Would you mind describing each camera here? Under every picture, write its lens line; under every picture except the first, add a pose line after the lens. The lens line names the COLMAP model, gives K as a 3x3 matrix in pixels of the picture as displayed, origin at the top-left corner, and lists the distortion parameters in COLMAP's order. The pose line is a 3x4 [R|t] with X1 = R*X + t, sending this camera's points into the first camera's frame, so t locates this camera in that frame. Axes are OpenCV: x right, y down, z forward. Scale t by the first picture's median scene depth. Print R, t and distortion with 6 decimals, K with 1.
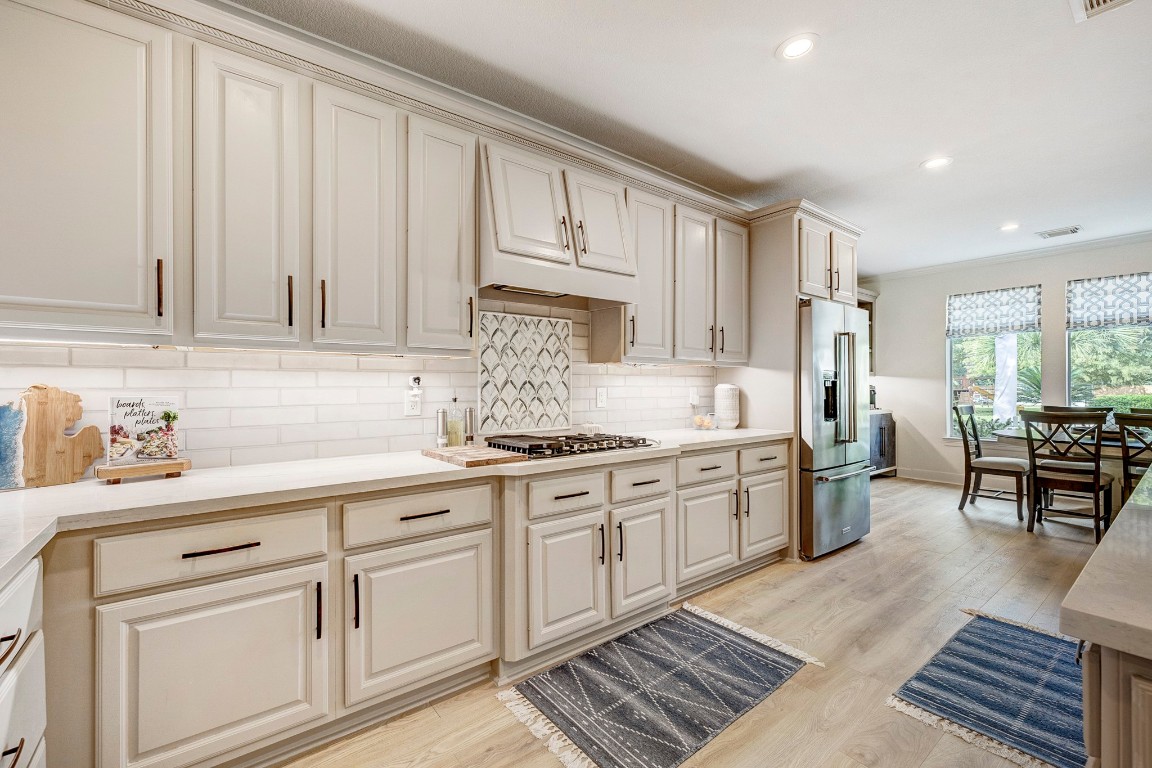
lens RADIAL K [[489.8, 0, 576.0], [0, 489.8, 384.0], [0, 0, 1]] dist [0.000960, 0.000288]
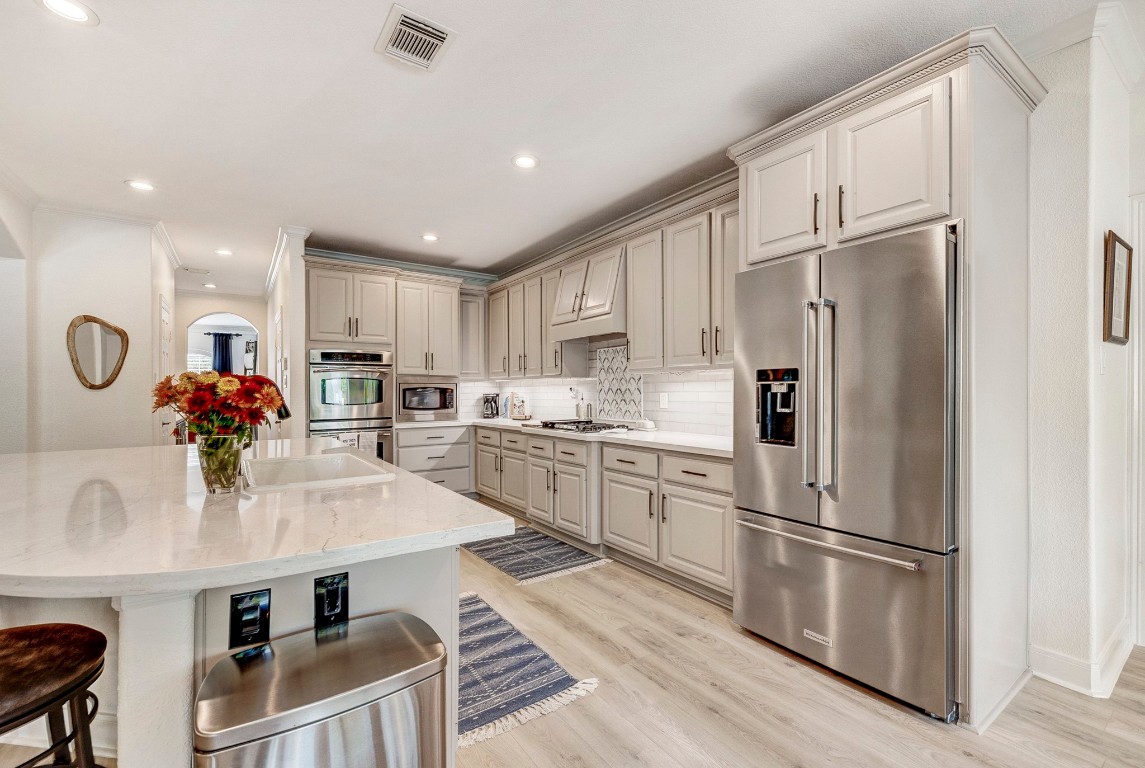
lens RADIAL K [[486.8, 0, 572.5], [0, 486.8, 384.0], [0, 0, 1]] dist [0.000960, 0.000288]
pose [[-0.055641, -0.012120, -0.998377, 1.666210], [0.011395, 0.999853, -0.012773, -0.002243], [0.998386, -0.012087, -0.055495, 1.072937]]
